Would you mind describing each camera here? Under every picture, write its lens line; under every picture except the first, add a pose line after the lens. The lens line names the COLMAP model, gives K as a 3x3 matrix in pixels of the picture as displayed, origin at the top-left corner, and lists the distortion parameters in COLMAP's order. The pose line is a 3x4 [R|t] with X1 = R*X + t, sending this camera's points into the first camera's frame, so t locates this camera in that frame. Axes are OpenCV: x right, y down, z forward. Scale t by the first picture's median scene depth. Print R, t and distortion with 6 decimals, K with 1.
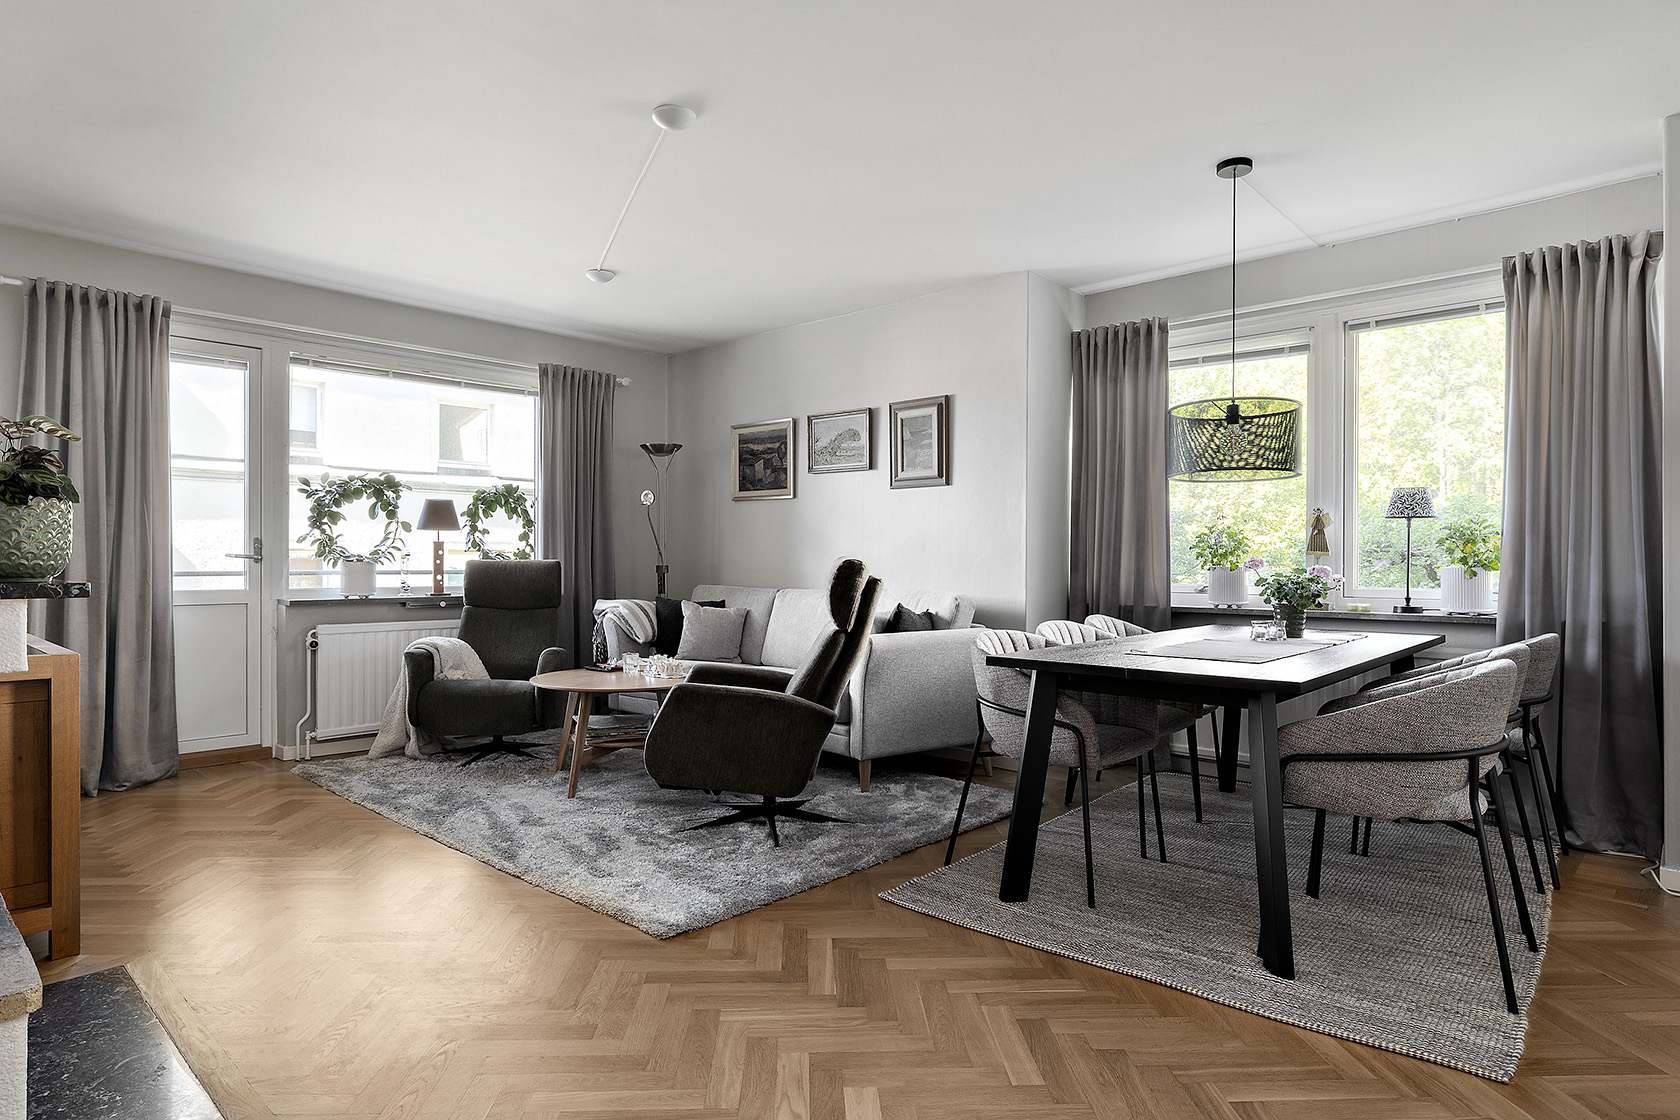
lens RADIAL K [[946.1, 0, 840.0], [0, 946.1, 560.0], [0, 0, 1]] dist [-0.001662, -0.000259]
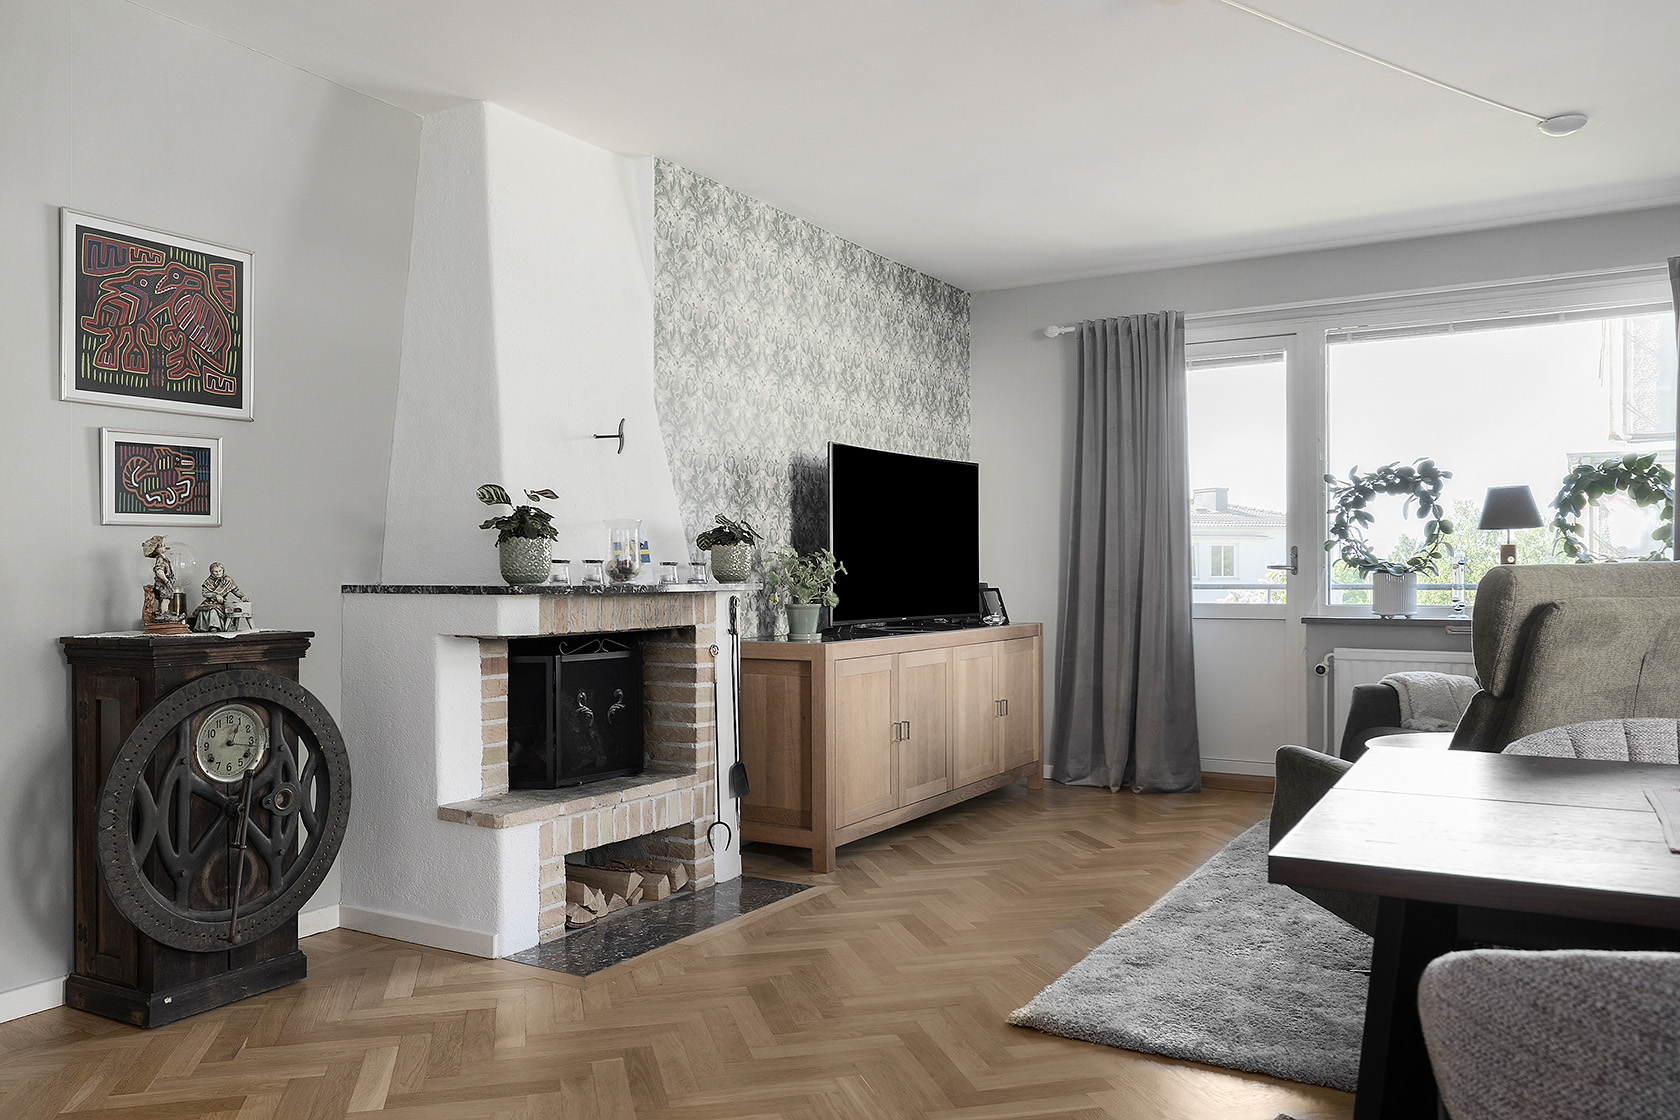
lens RADIAL K [[1283.8, 0, 840.0], [0, 1283.8, 560.0], [0, 0, 1]] dist [0.000202, 0.000446]
pose [[0.202808, -0.012489, -0.979139, 0.472307], [0.003593, 0.999921, -0.012010, 0.002327], [0.979212, -0.001082, 0.202837, 0.328169]]
